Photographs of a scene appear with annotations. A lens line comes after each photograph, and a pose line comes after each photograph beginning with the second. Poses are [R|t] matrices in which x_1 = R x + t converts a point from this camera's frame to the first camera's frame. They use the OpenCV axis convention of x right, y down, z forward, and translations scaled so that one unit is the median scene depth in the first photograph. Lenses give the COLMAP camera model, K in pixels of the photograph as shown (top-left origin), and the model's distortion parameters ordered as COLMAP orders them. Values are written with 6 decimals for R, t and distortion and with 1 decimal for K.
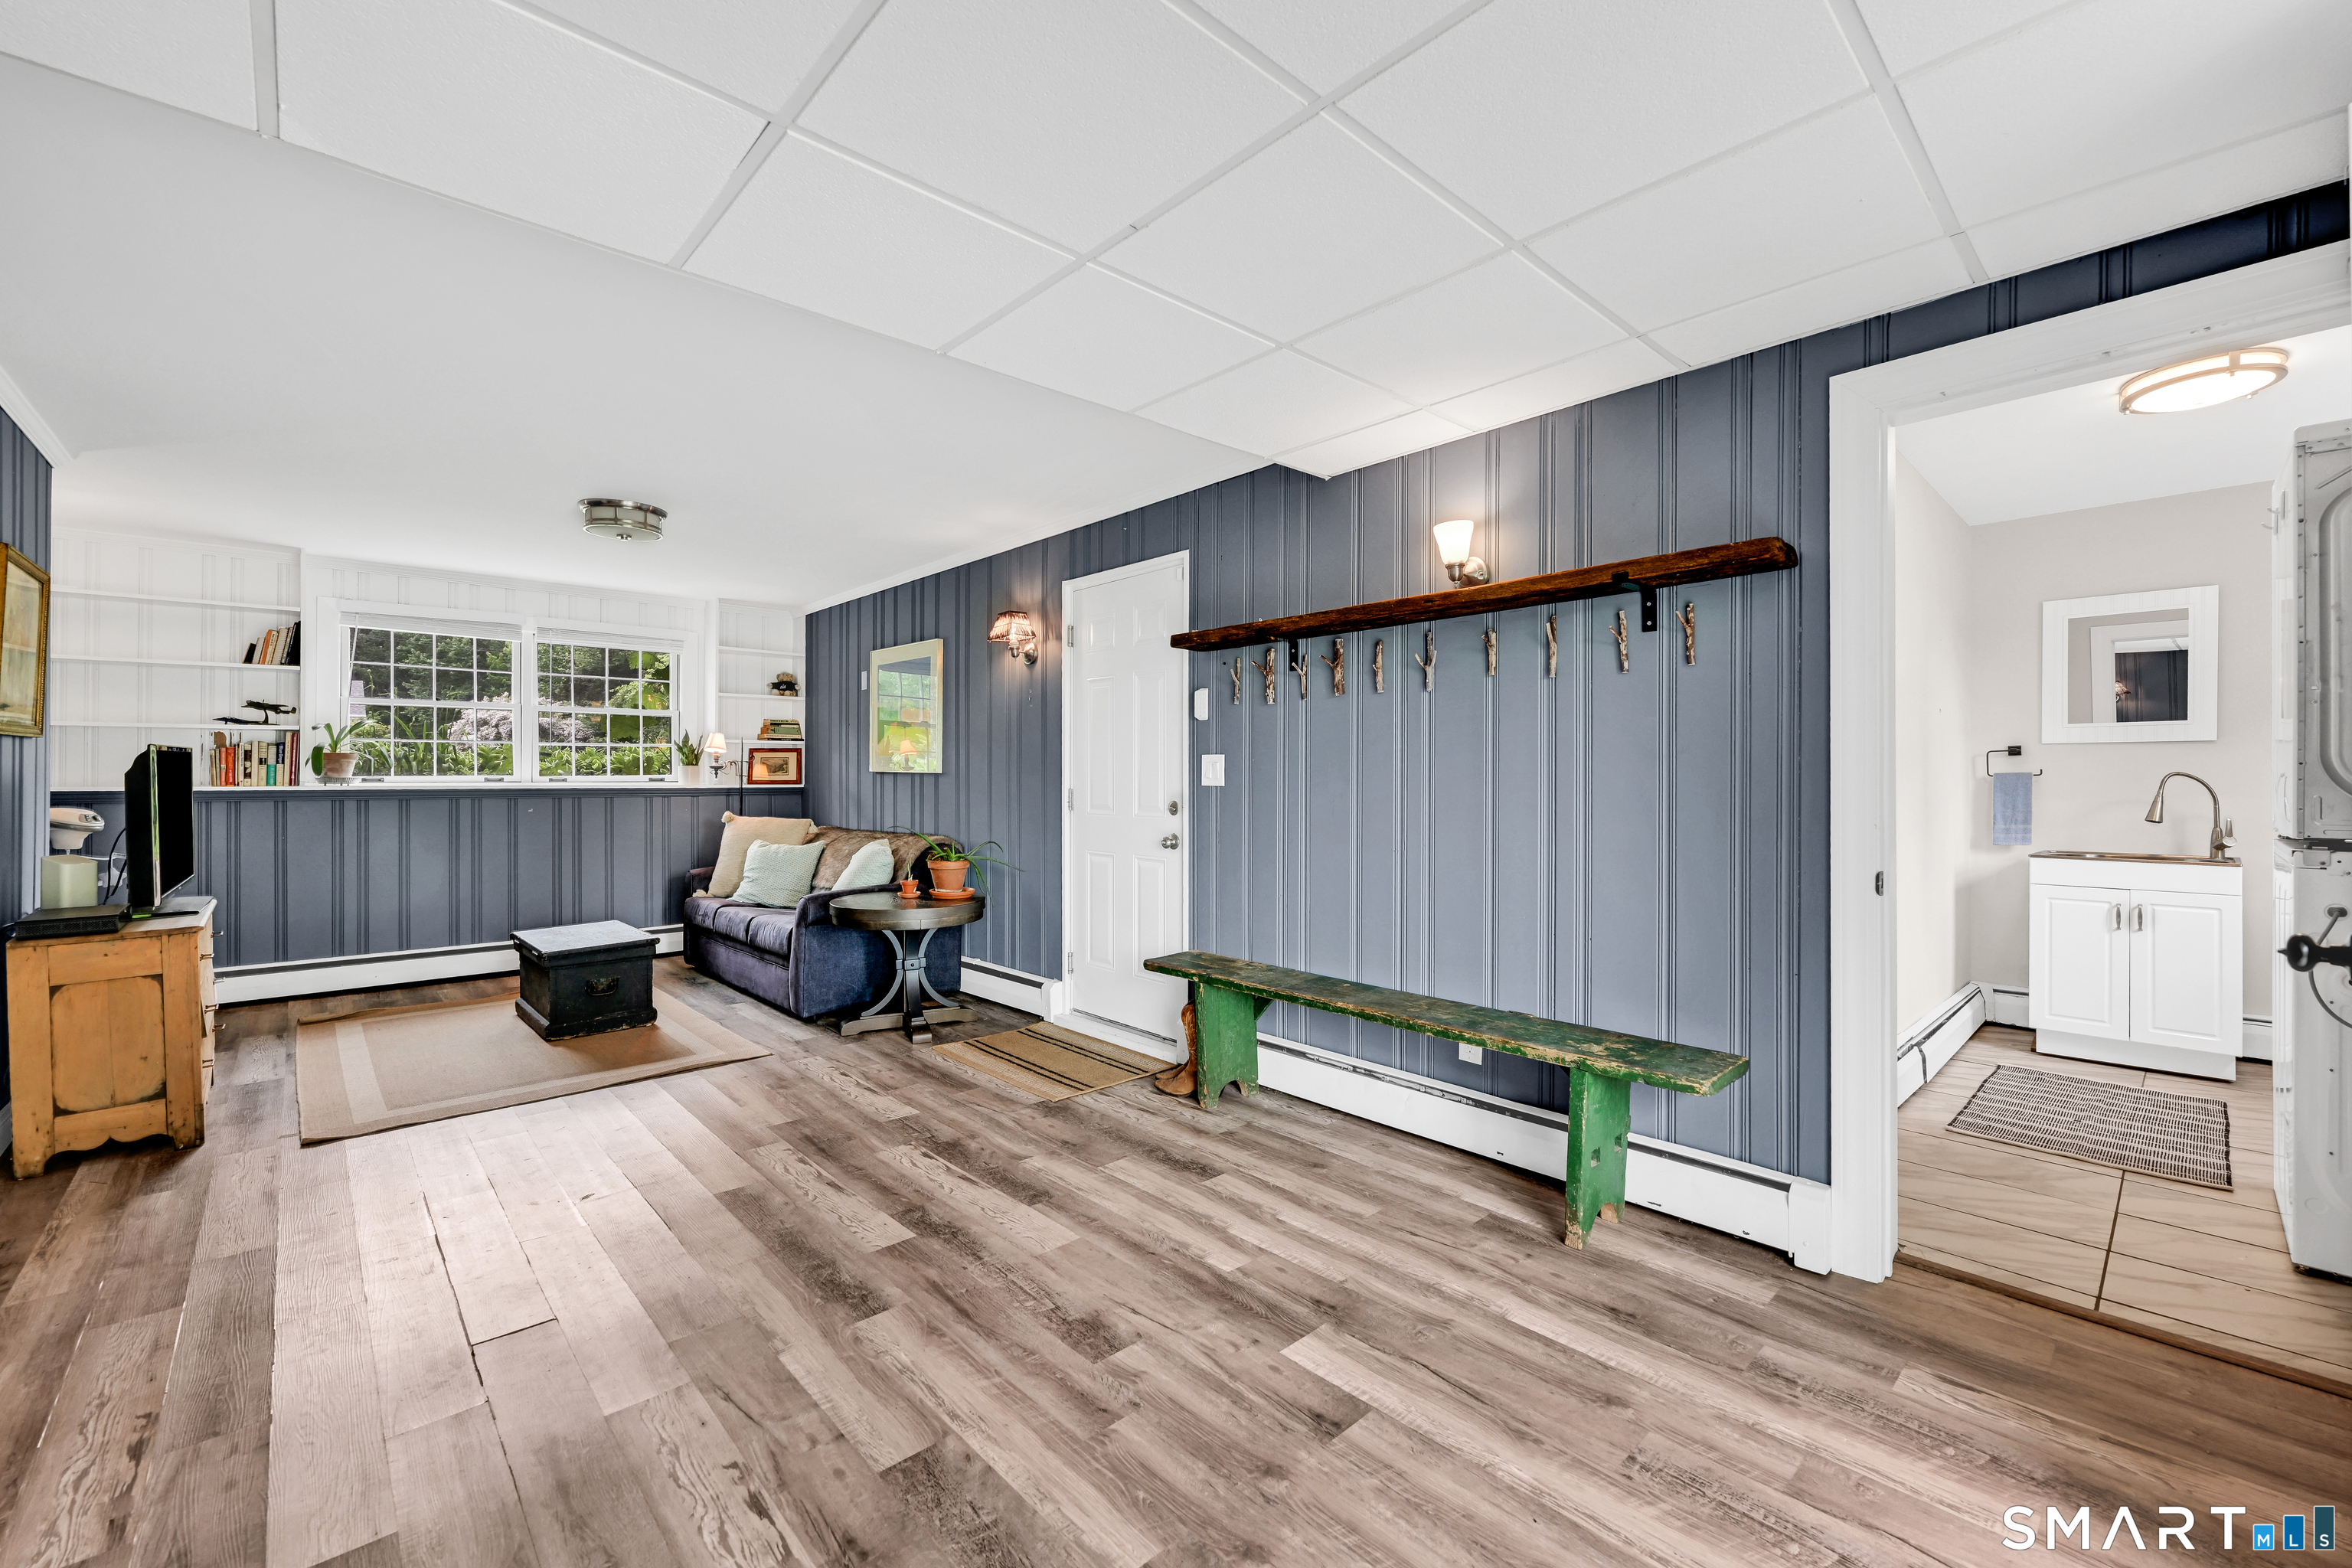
lens RADIAL K [[962.9, 0, 1186.8], [0, 962.9, 783.3], [0, 0, 1]] dist [0.000073, 0.000213]
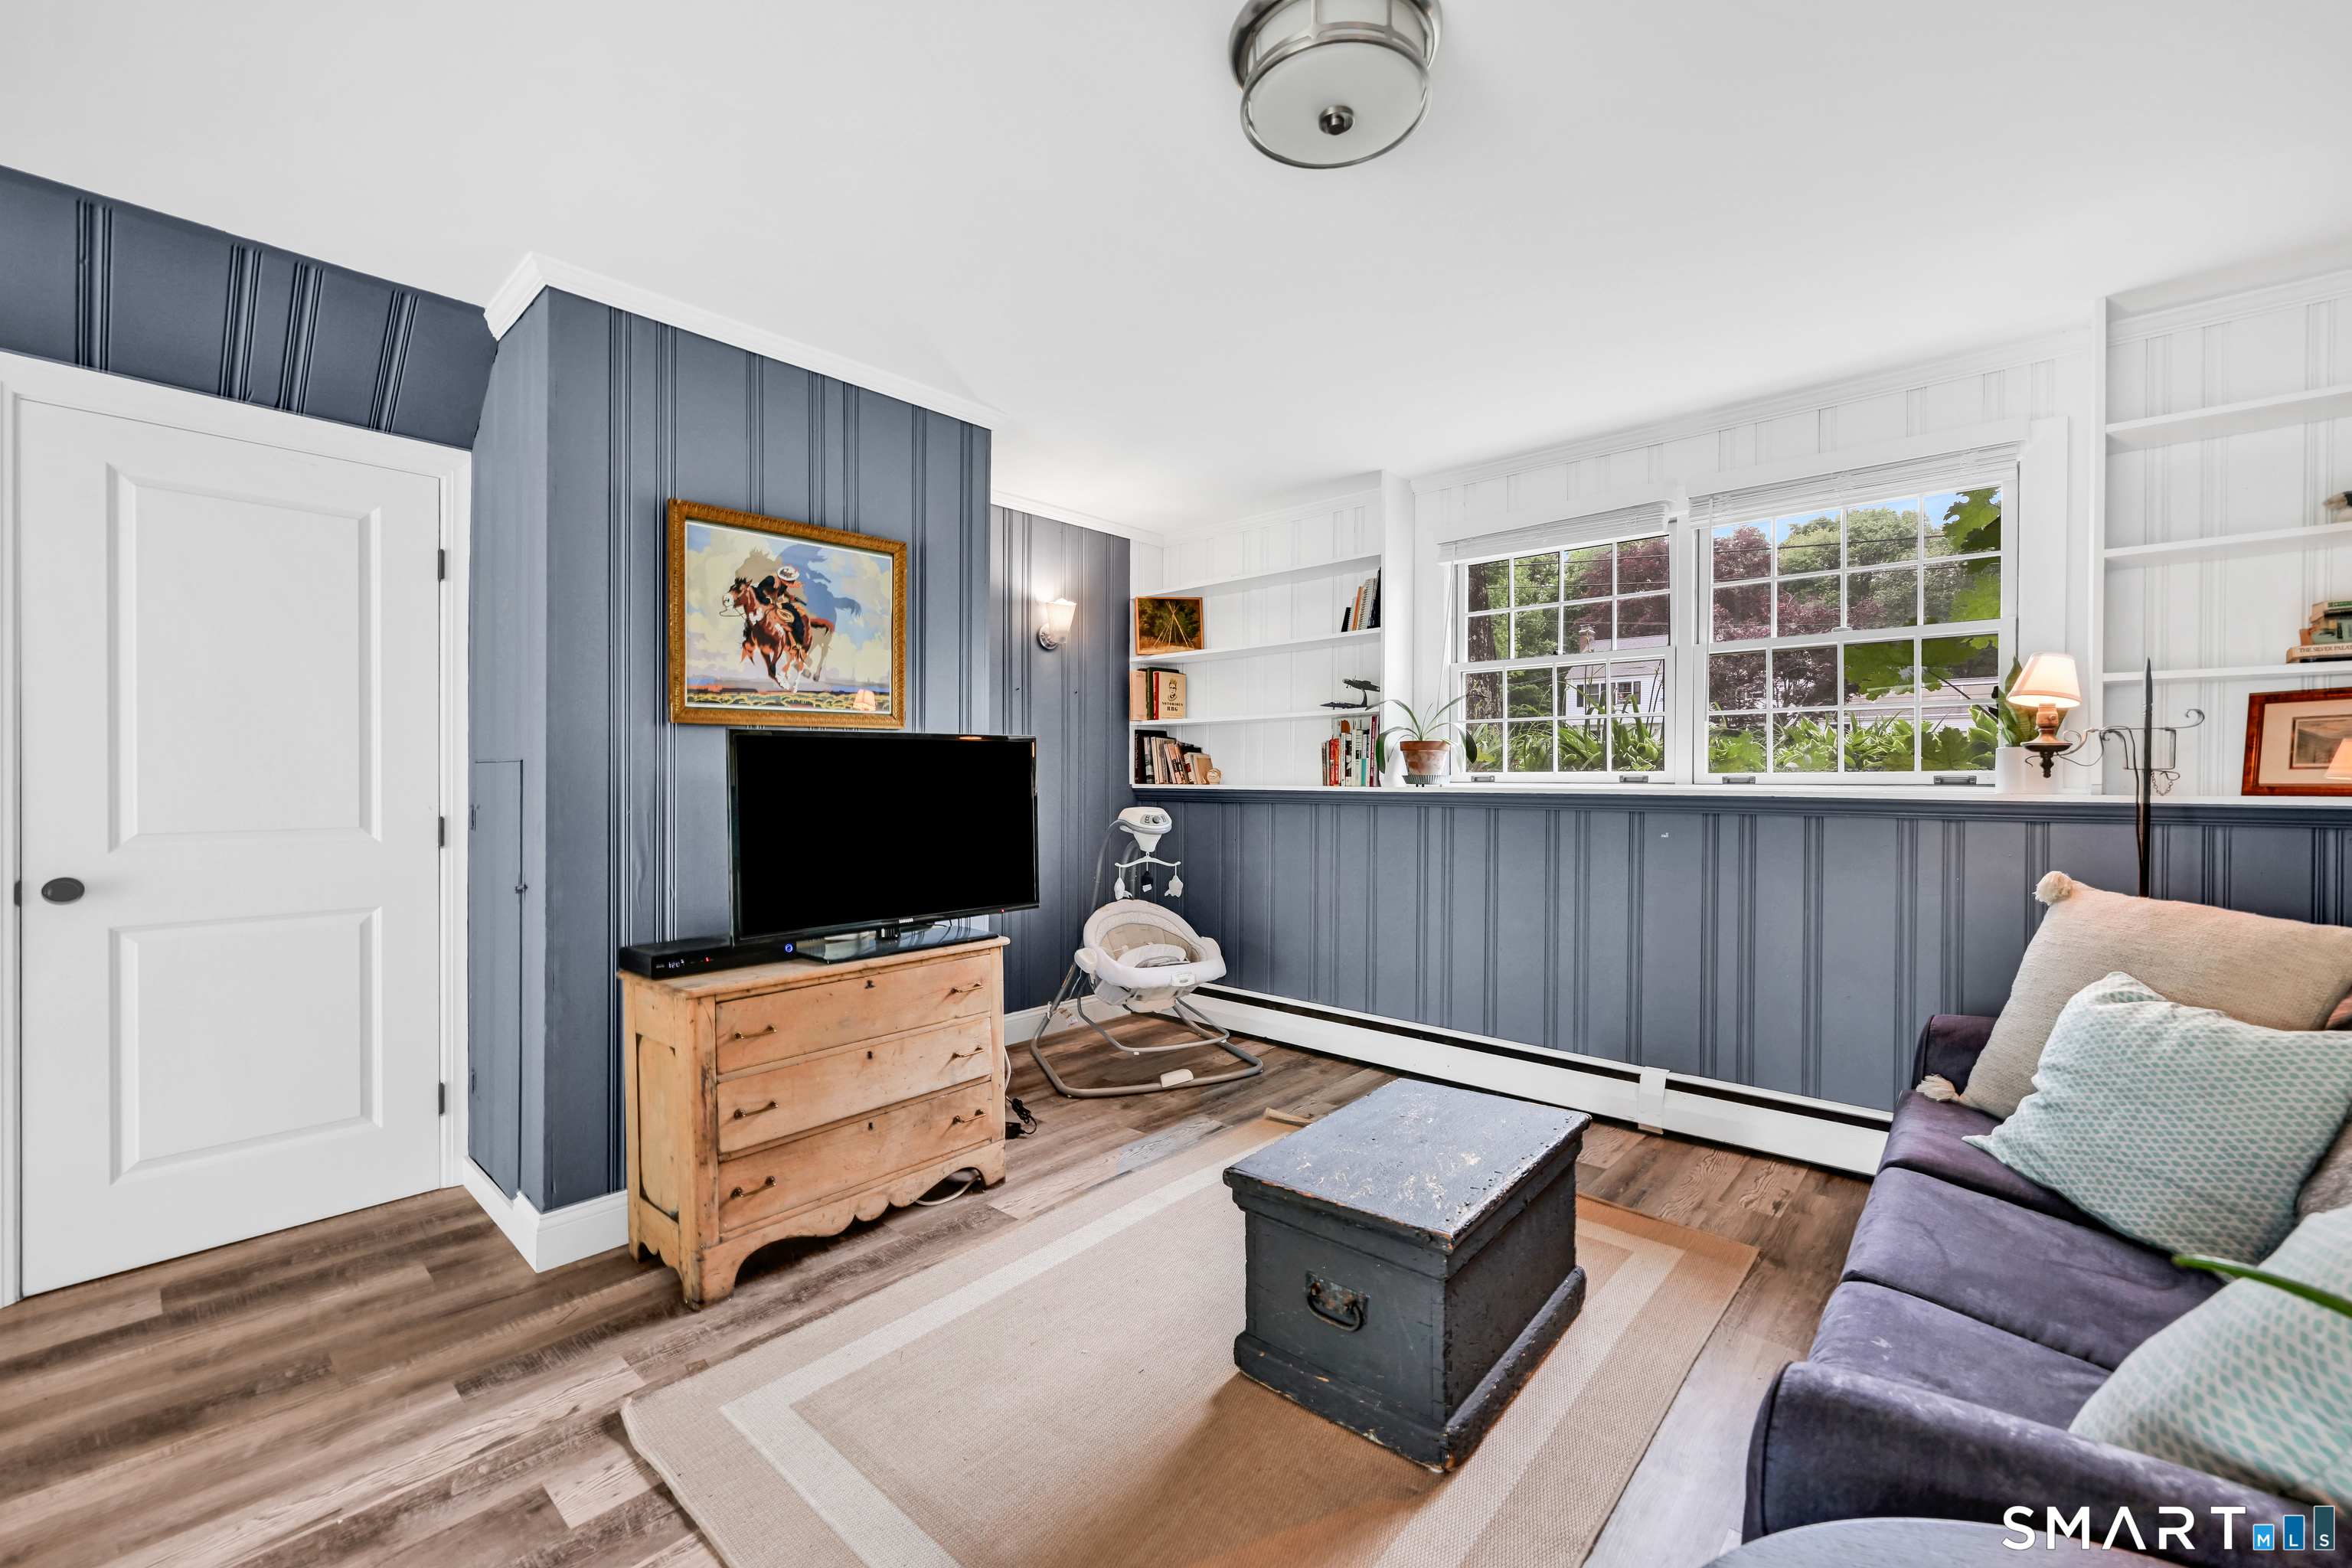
lens RADIAL K [[962.9, 0, 1186.8], [0, 962.9, 783.3], [0, 0, 1]] dist [0.000073, 0.000213]
pose [[0.104096, 0.011286, -0.994503, -0.178211], [-0.006319, 0.999923, 0.010686, -0.006501], [0.994547, 0.005172, 0.104159, 0.747107]]
